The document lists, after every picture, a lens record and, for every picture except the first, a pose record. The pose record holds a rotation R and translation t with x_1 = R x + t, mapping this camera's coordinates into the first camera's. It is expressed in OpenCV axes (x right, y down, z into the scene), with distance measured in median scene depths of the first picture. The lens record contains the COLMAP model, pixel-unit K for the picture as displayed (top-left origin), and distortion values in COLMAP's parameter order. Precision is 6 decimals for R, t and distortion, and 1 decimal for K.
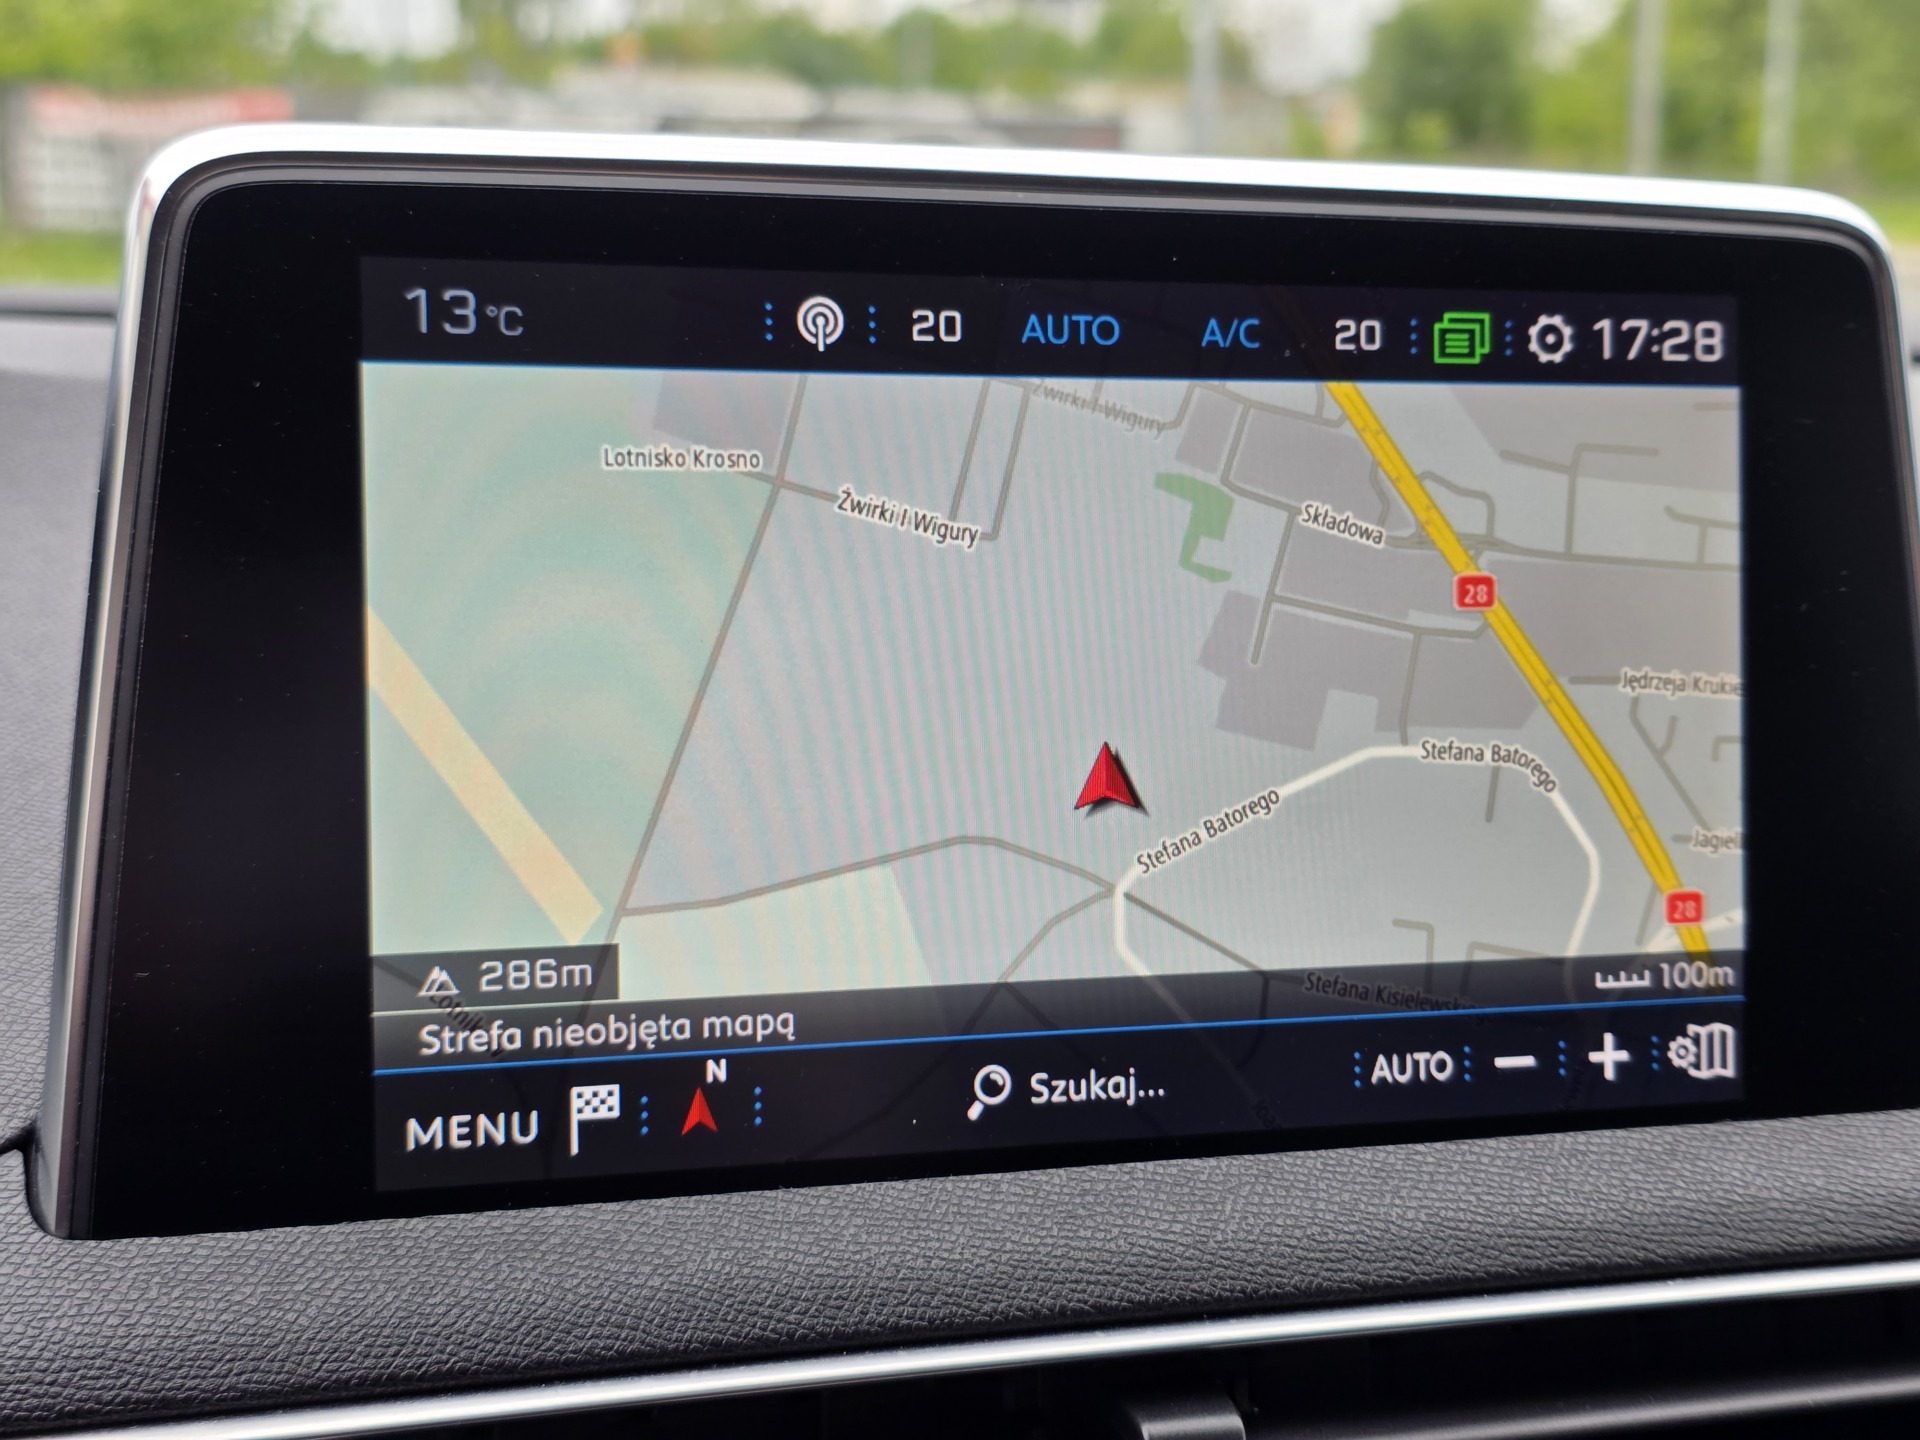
lens RADIAL K [[2553.2, 0, 957.7], [0, 2553.2, 719.3], [0, 0, 1]] dist [0.057078, 0.000000]
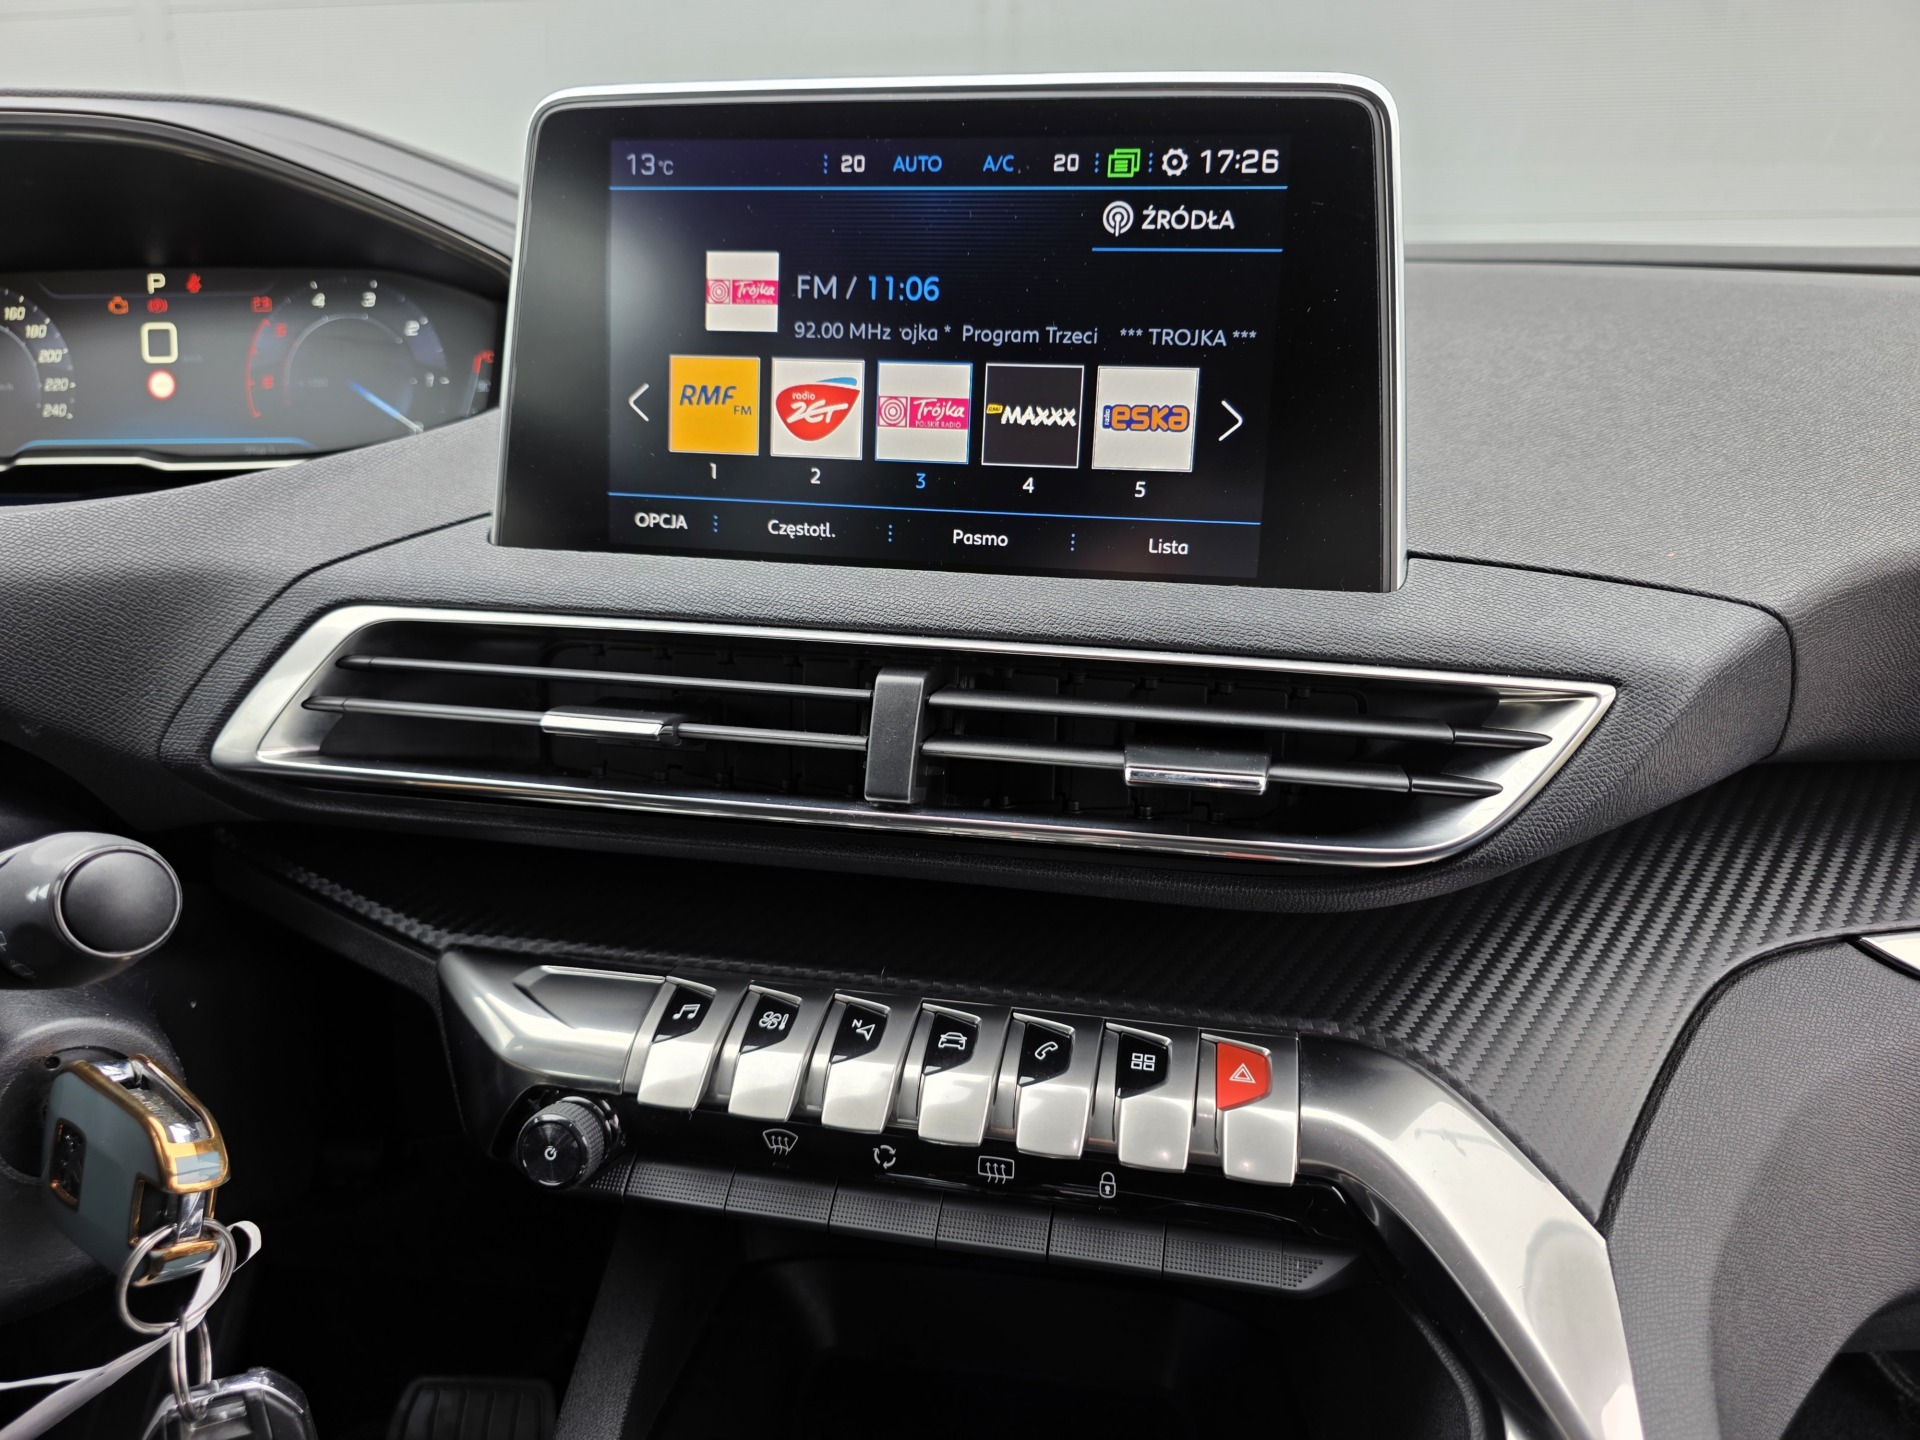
lens RADIAL K [[1291.7, 0, 971.1], [0, 1291.7, 722.4], [0, 0, 1]] dist [0.044766, -0.043753]
pose [[0.891276, 0.124414, -0.436061, 0.619932], [-0.066031, 0.986984, 0.146637, 0.142388], [0.448629, -0.101901, 0.887890, 0.033148]]
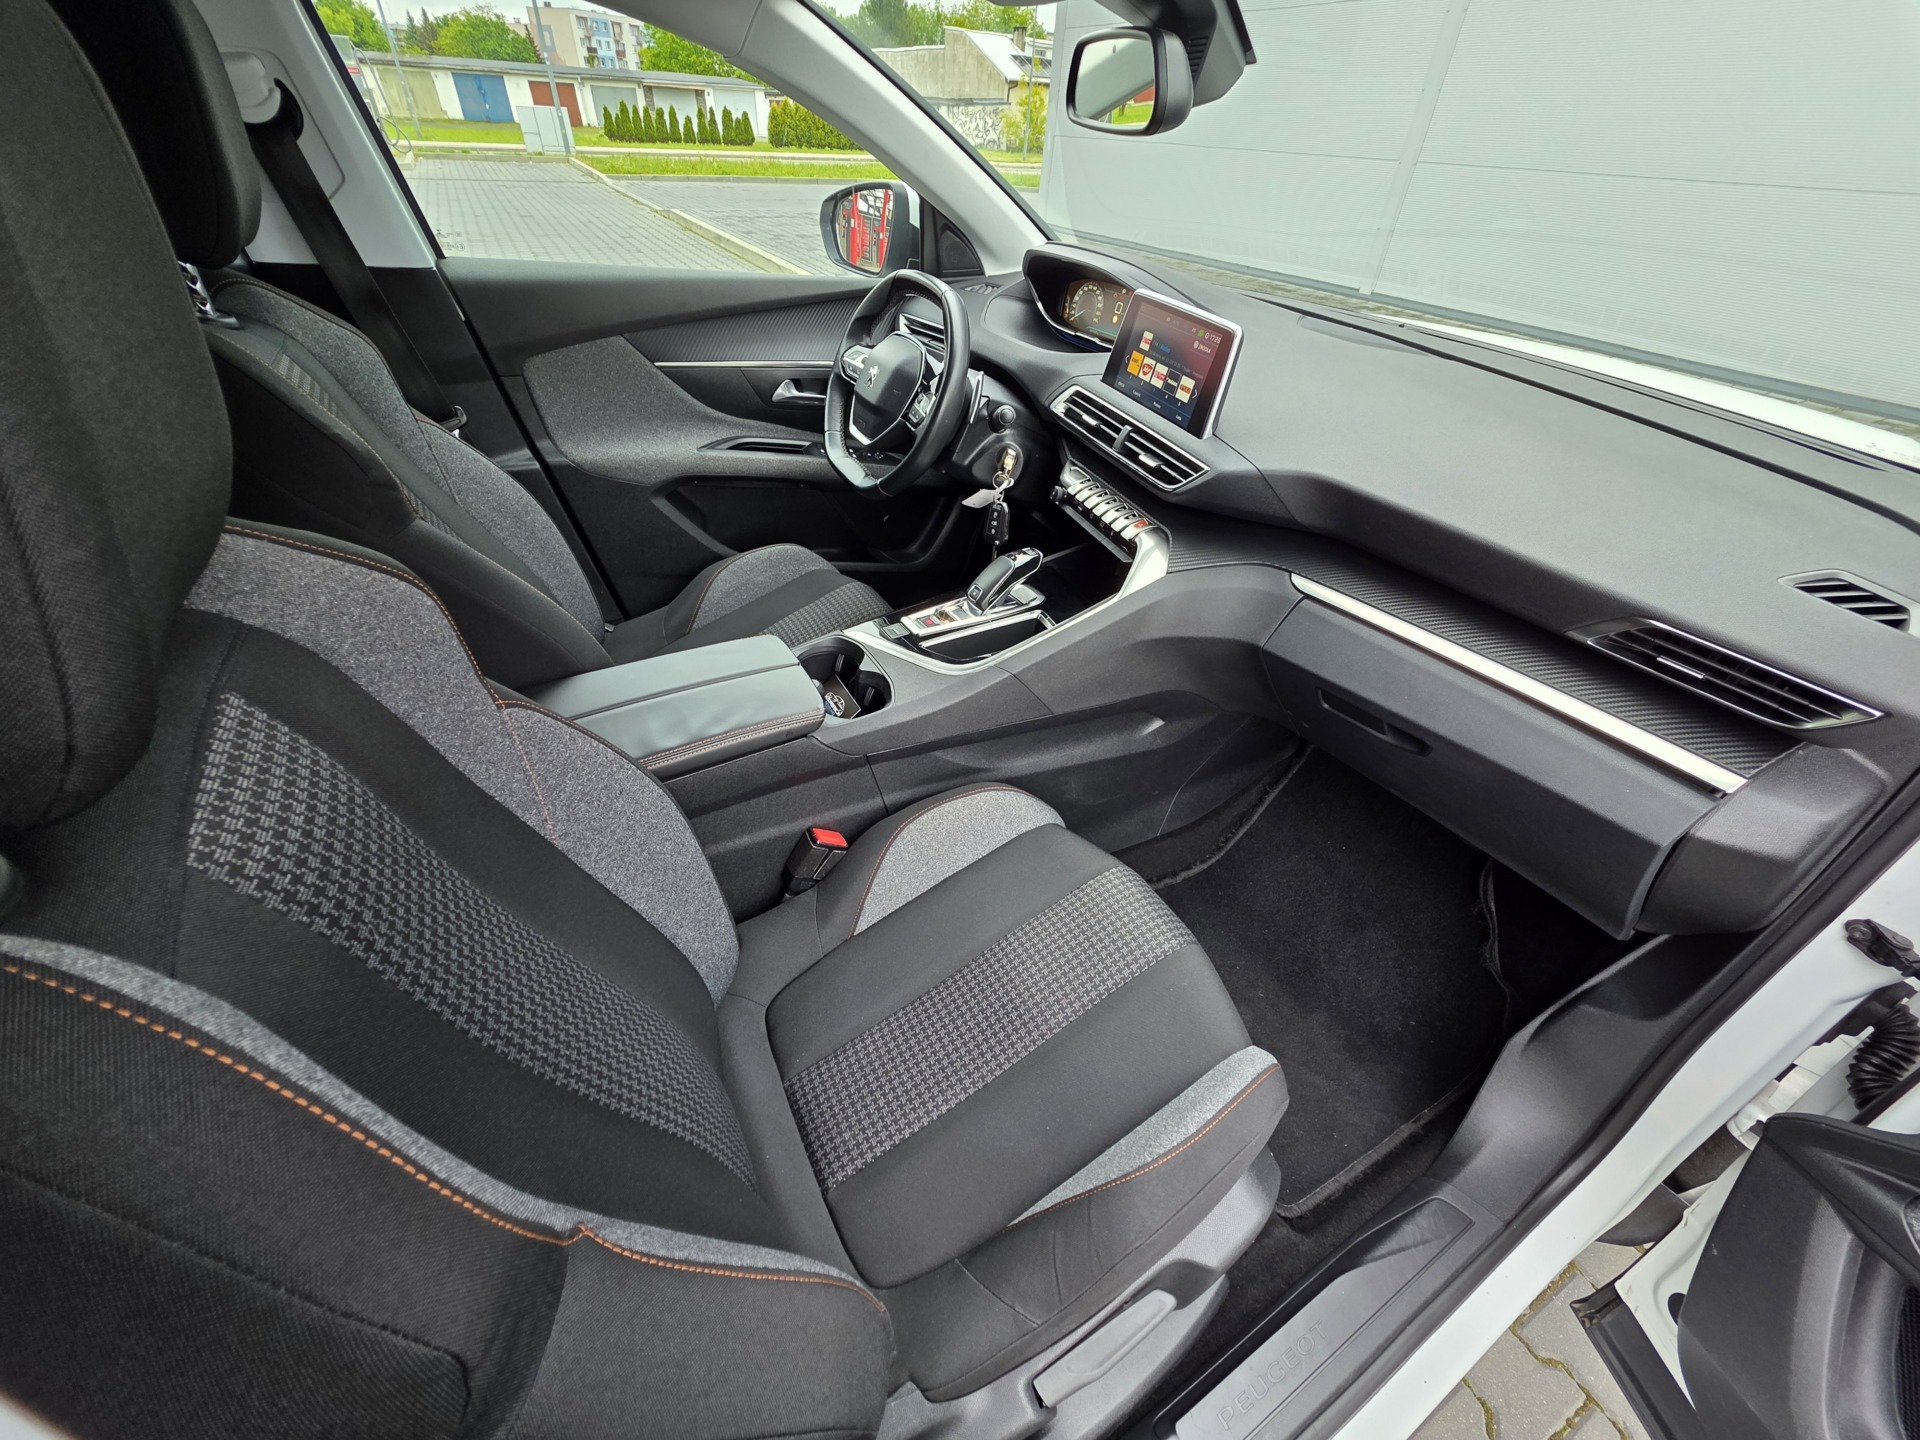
lens RADIAL K [[758.9, 0, 970.8], [0, 758.9, 712.2], [0, 0, 1]] dist [0.002912, -0.000679]
pose [[0.113669, 0.600388, -0.791589, 3.343002], [-0.245629, 0.789002, 0.563154, -0.440859], [0.962676, 0.130424, 0.237158, -0.296816]]
